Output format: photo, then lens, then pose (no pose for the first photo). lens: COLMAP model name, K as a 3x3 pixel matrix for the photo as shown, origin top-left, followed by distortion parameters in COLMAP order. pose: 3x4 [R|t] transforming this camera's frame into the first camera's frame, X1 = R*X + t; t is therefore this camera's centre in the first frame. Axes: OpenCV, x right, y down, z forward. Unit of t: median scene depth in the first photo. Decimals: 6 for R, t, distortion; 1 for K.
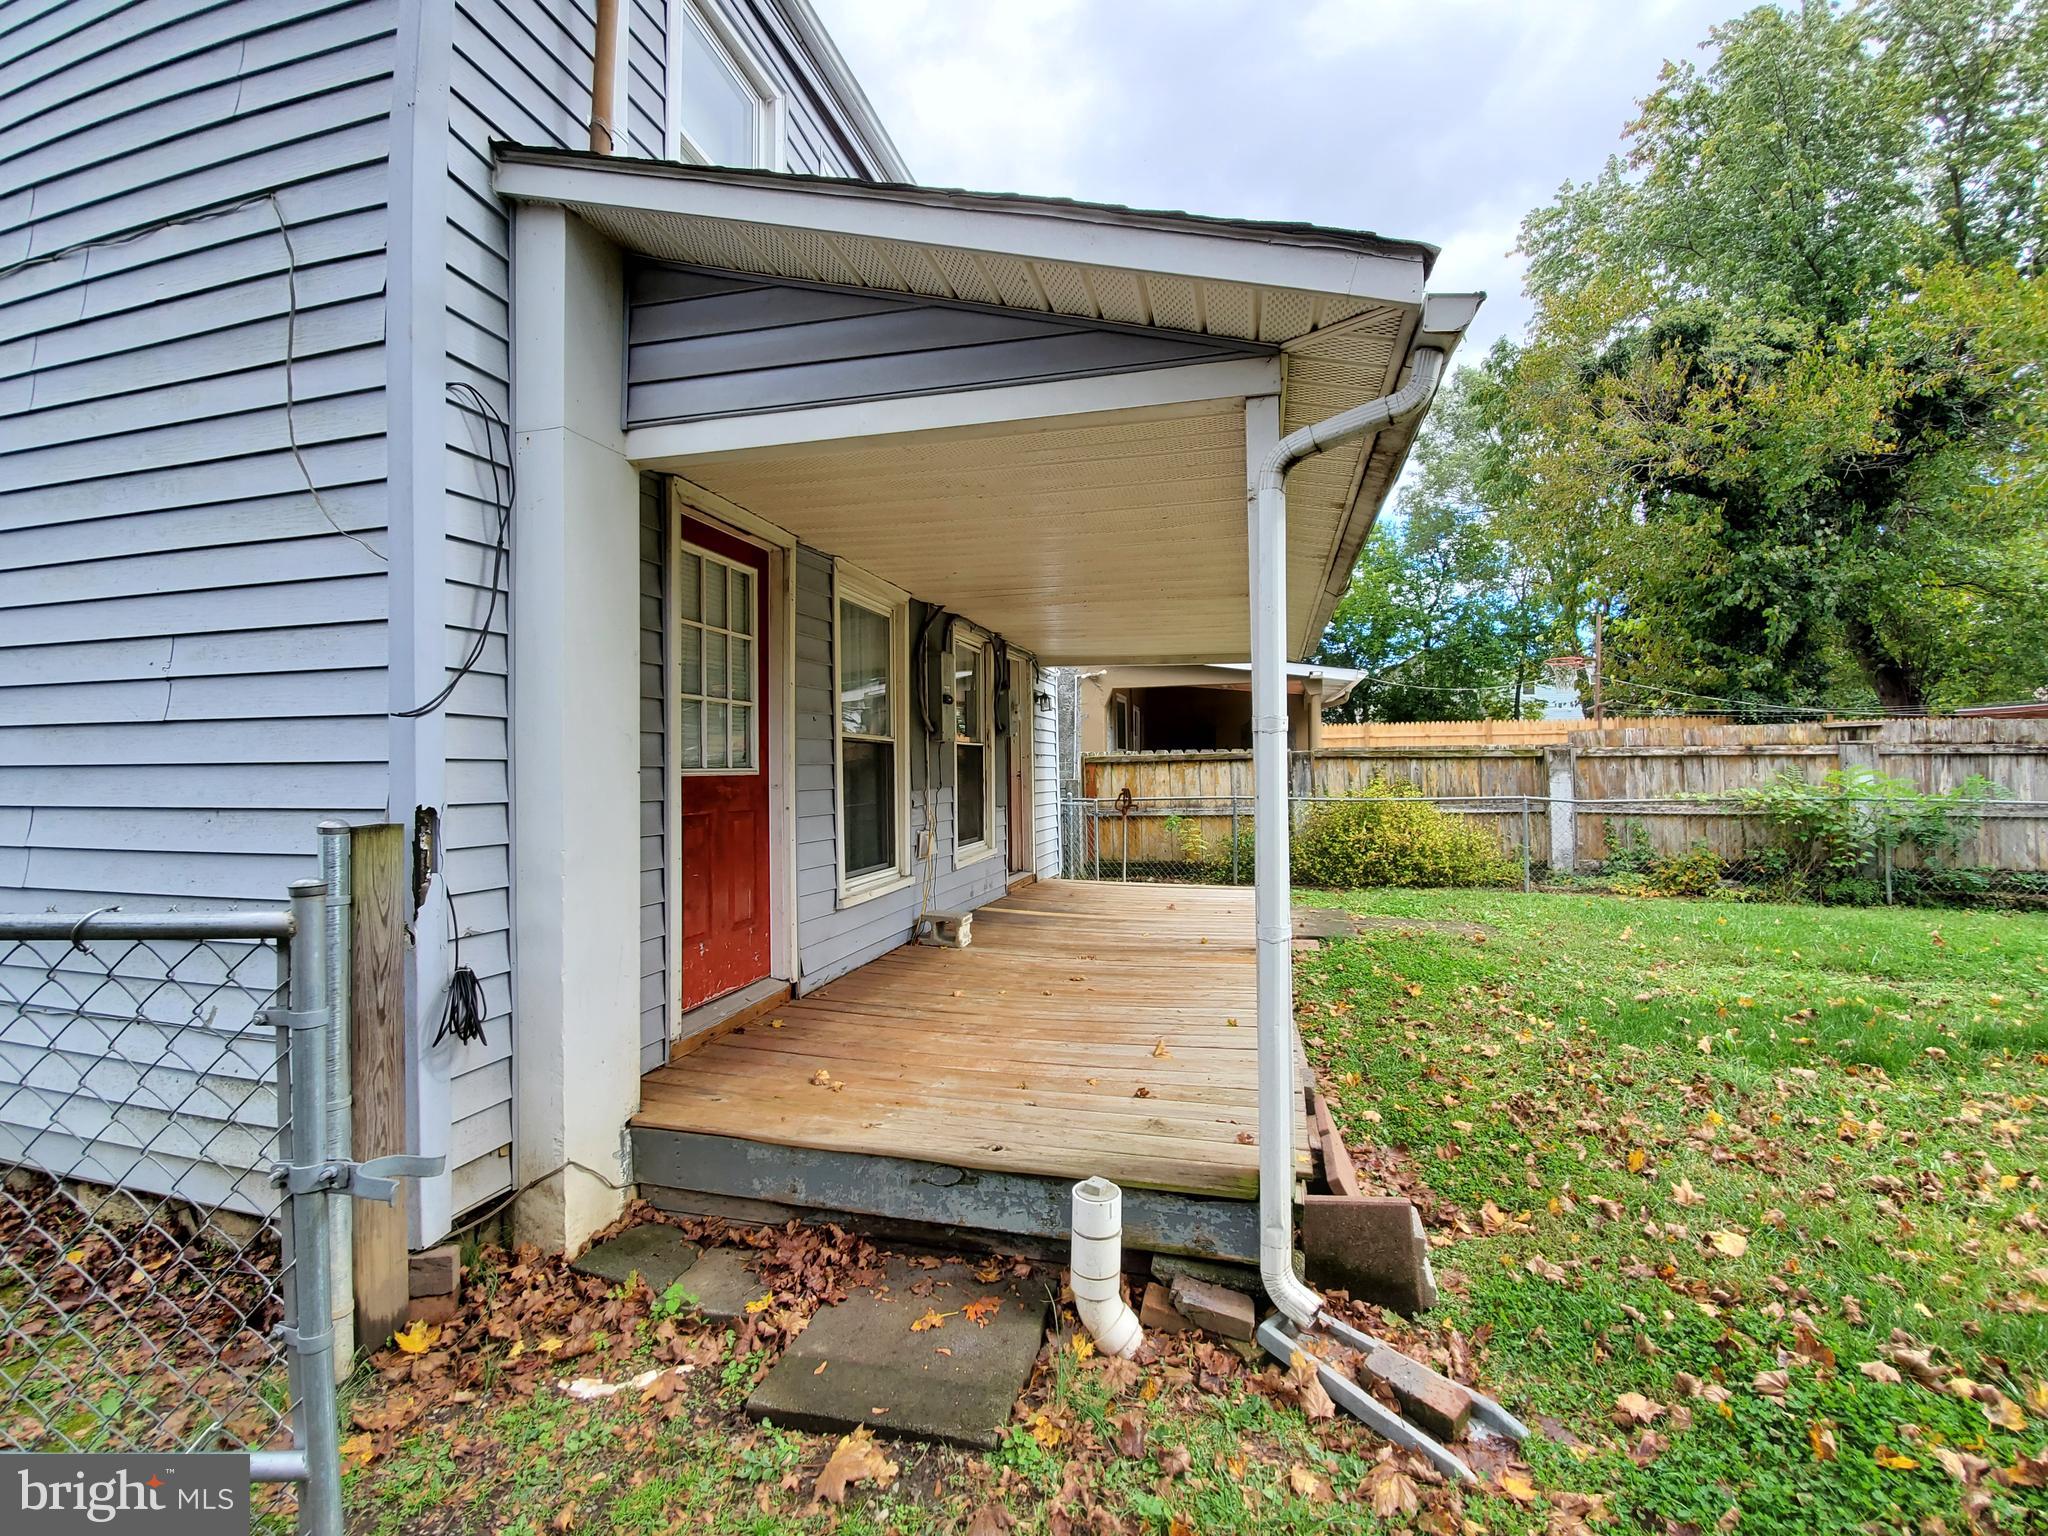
lens RADIAL K [[892.6, 0, 1041.5], [0, 892.6, 752.0], [0, 0, 1]] dist [-0.002549, -0.001170]
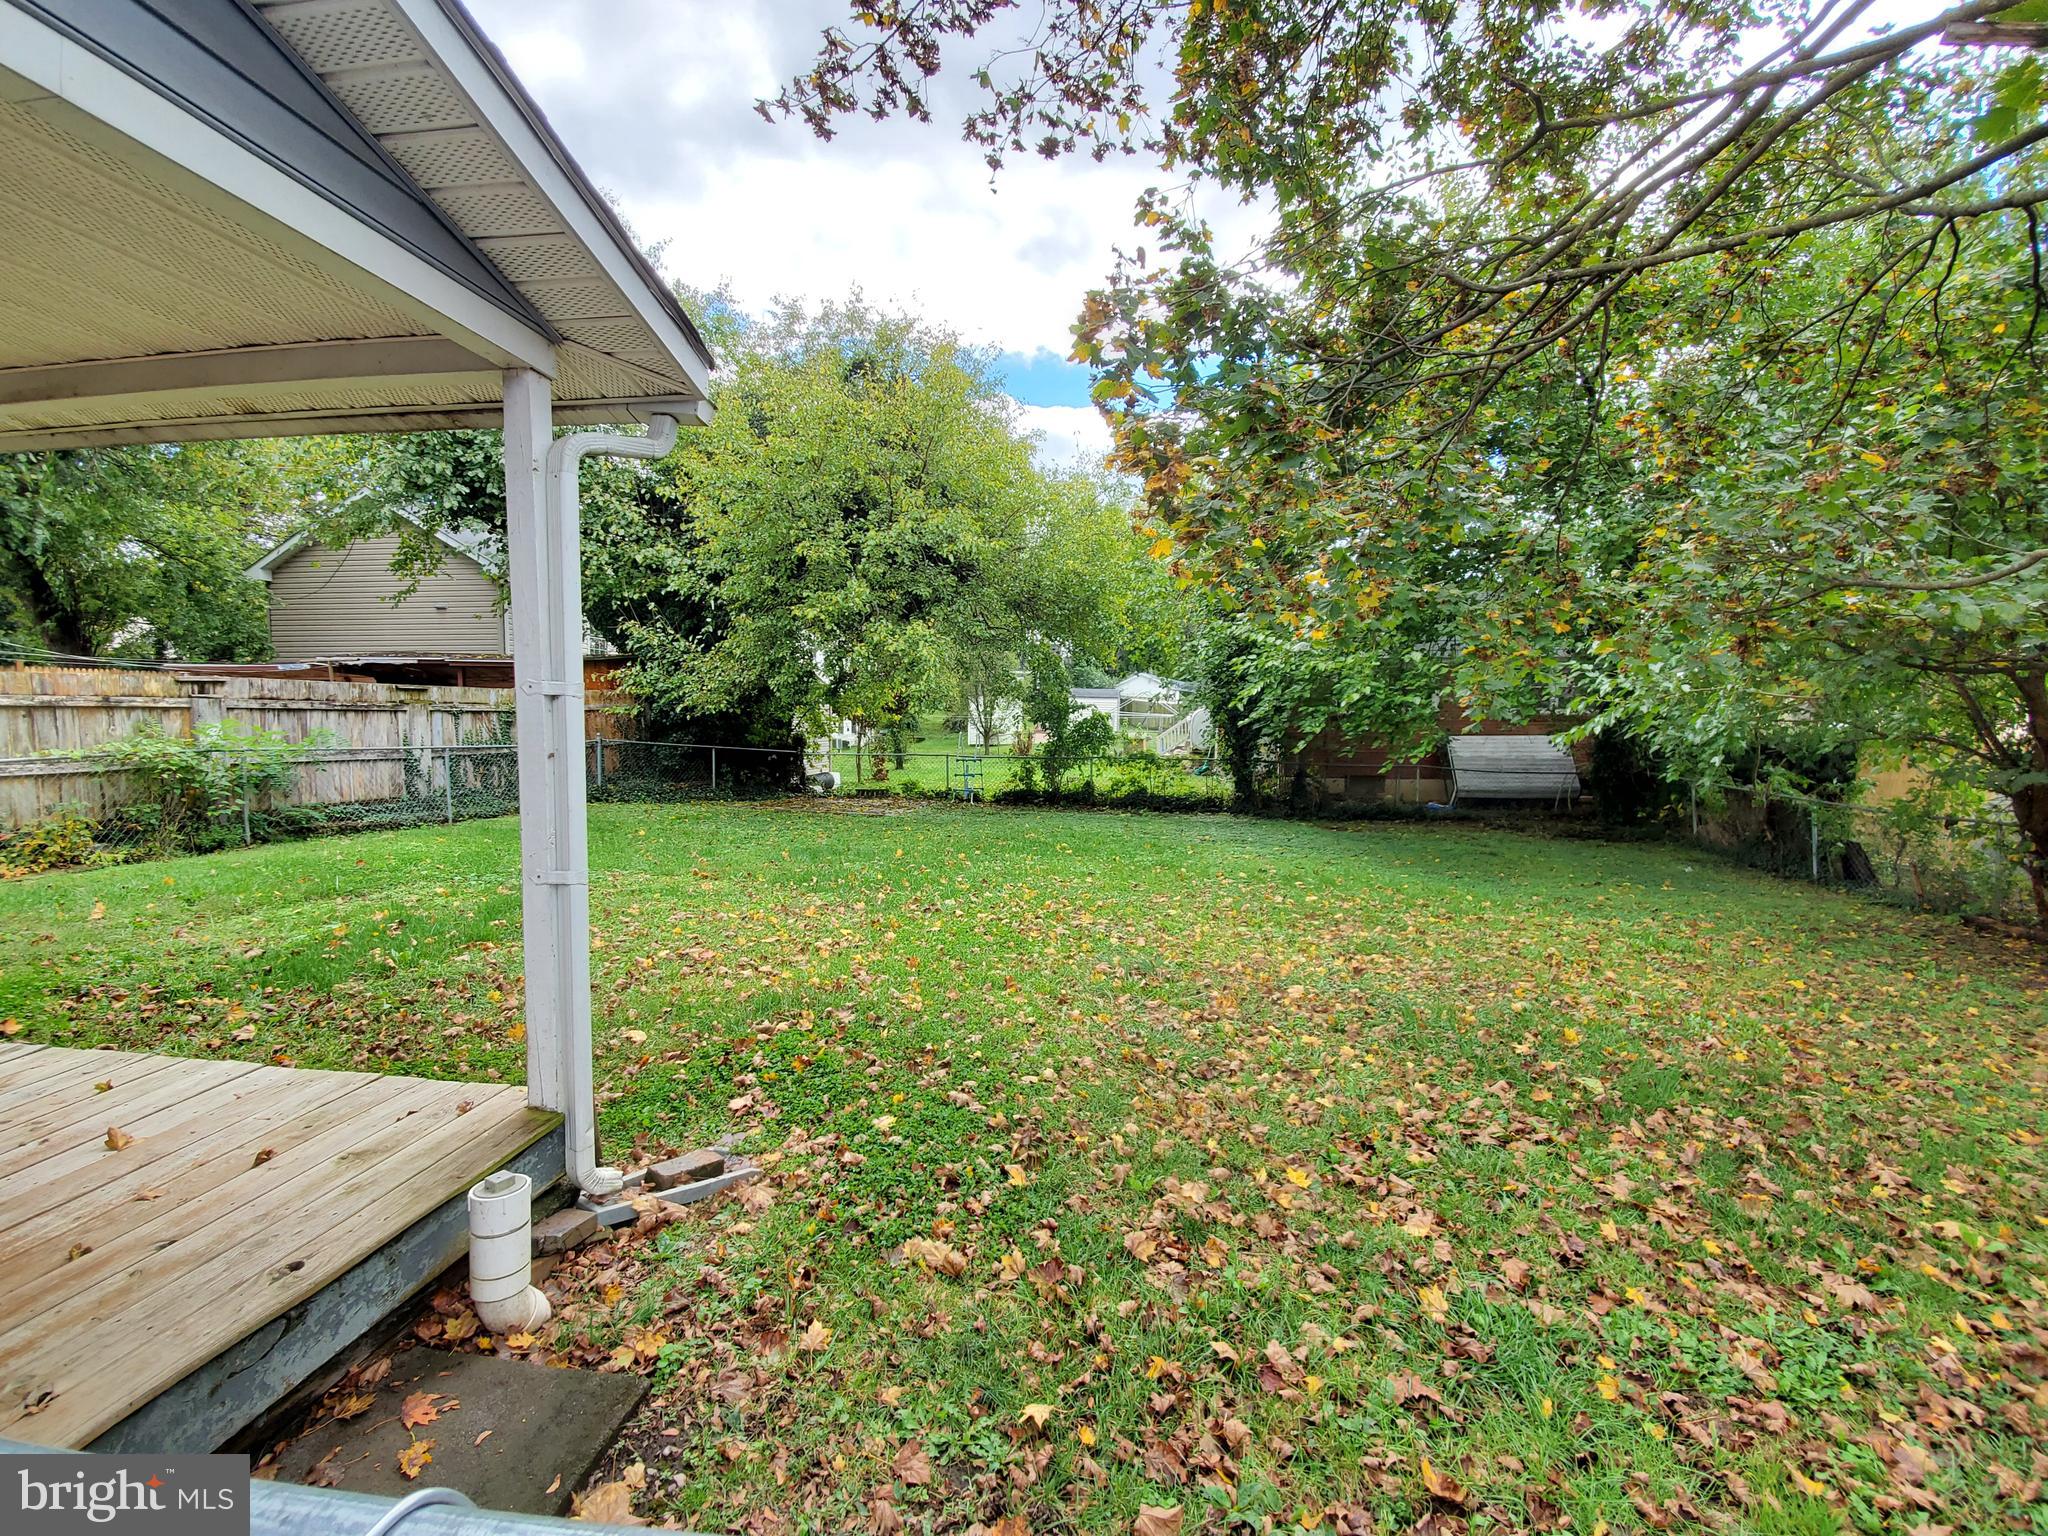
lens RADIAL K [[892.6, 0, 1045.4], [0, 892.6, 772.6], [0, 0, 1]] dist [-0.002549, -0.001170]
pose [[-0.114013, -0.056582, 0.991867, -0.237464], [-0.022328, 0.998271, 0.054380, 0.000086], [-0.993228, -0.015946, -0.115079, 0.141687]]
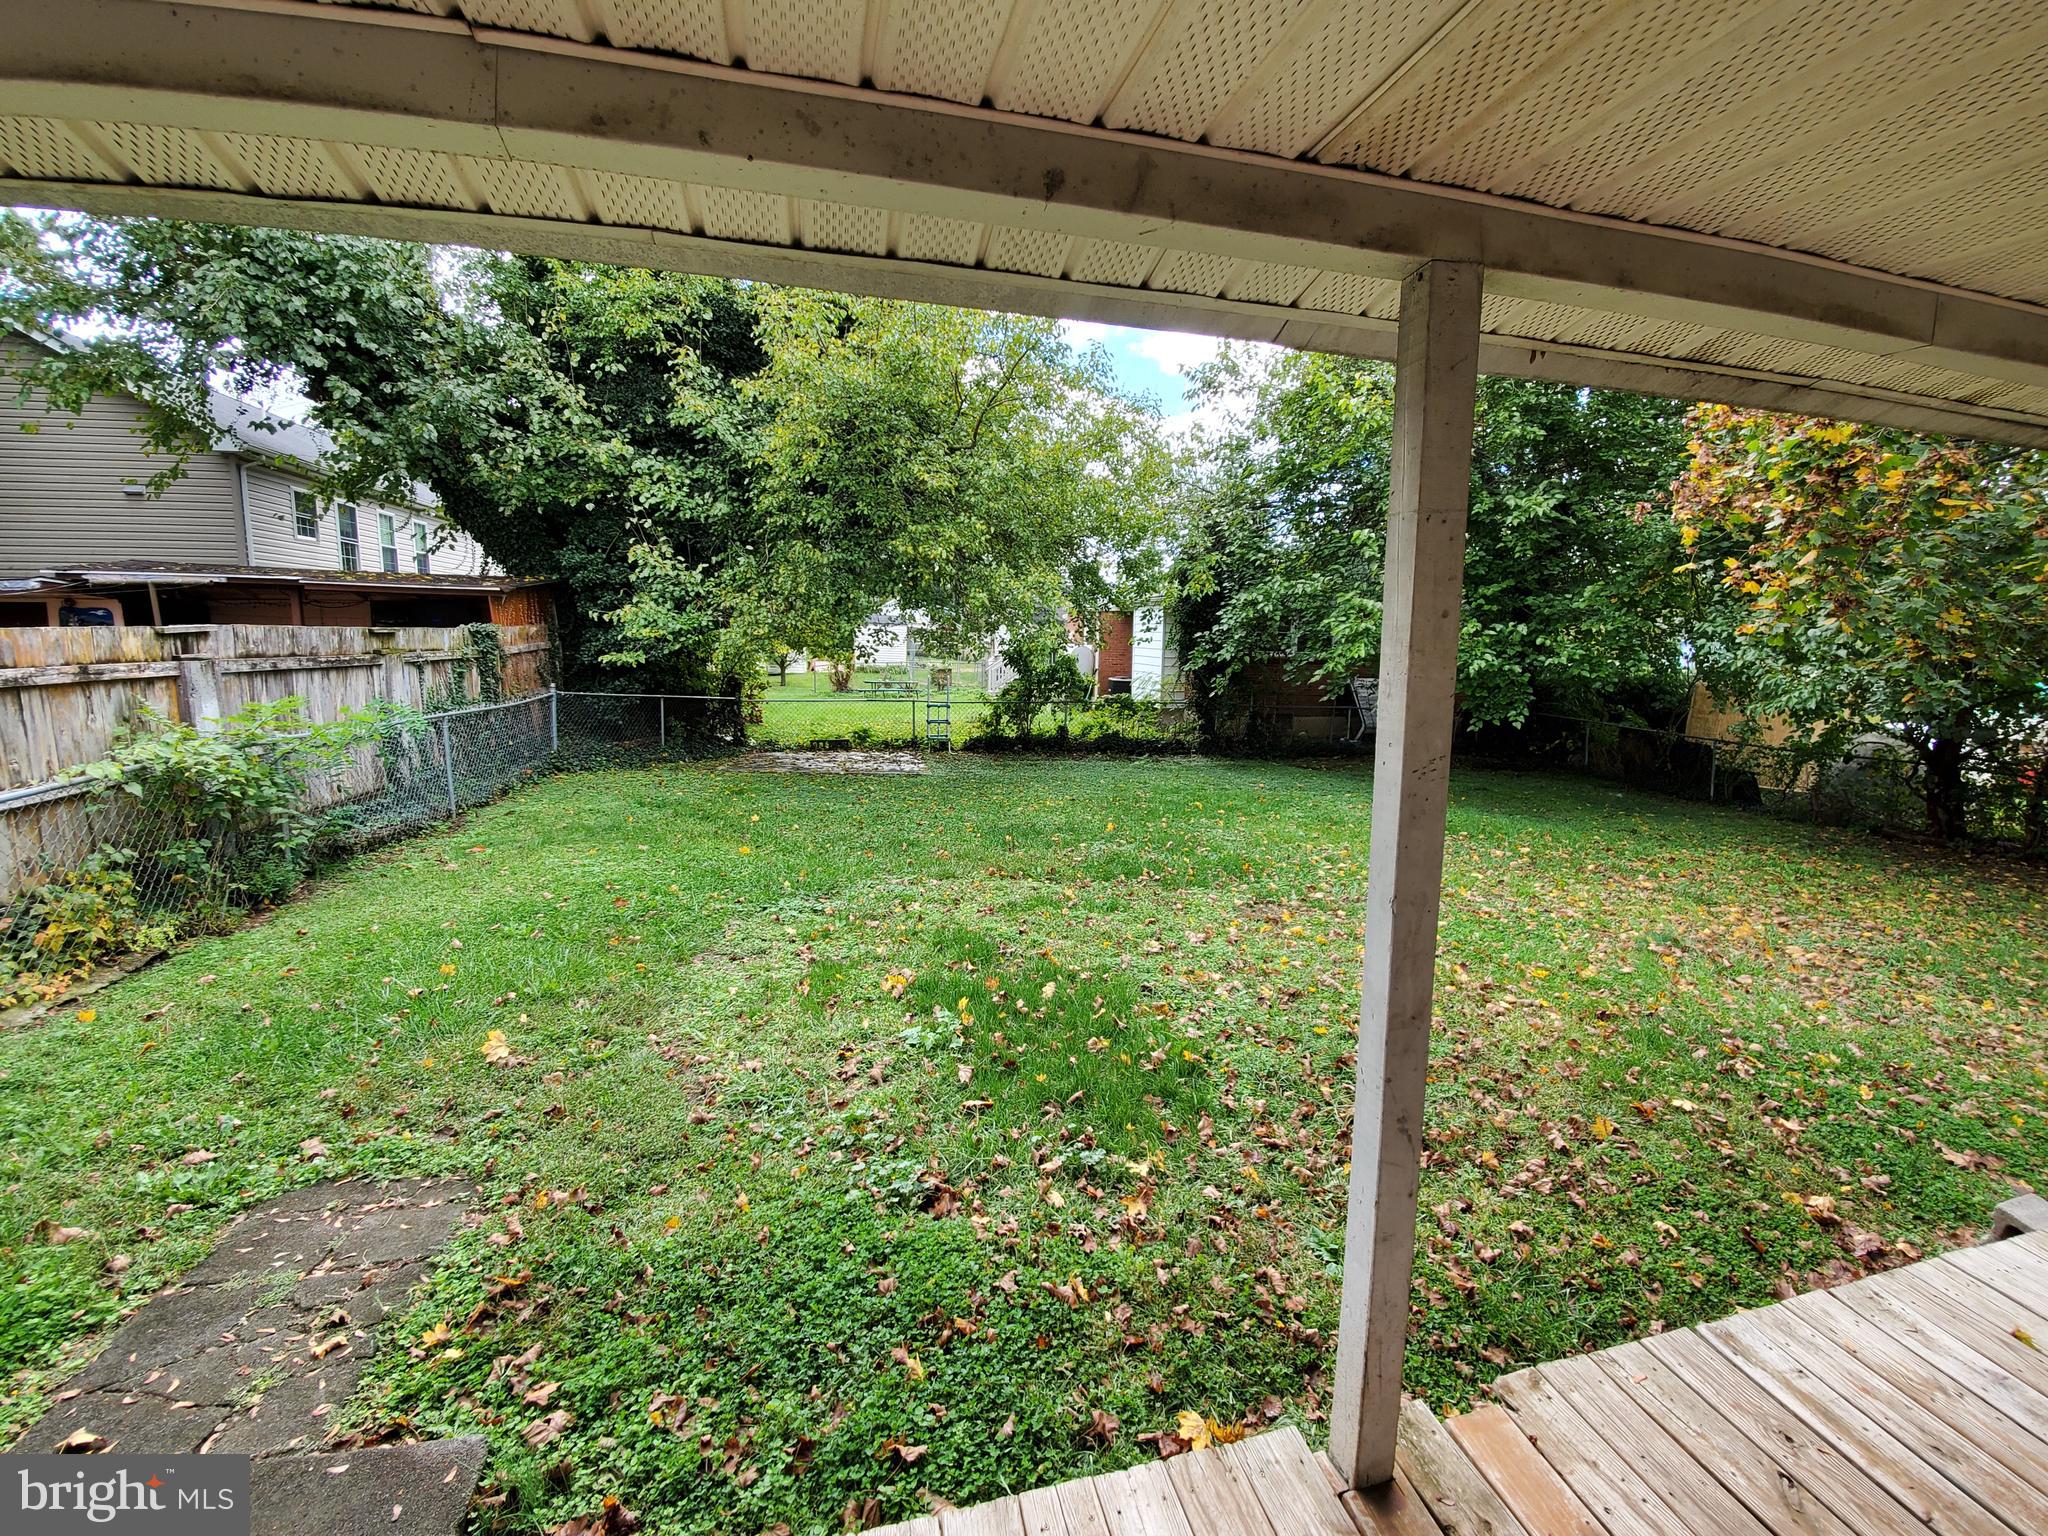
lens RADIAL K [[892.6, 0, 1022.0], [0, 892.6, 756.7], [0, 0, 1]] dist [-0.002549, -0.001170]
pose [[-0.435057, -0.121300, 0.892195, 0.056372], [-0.032105, 0.992344, 0.119261, -0.035323], [-0.899830, 0.023241, -0.435620, 0.739914]]
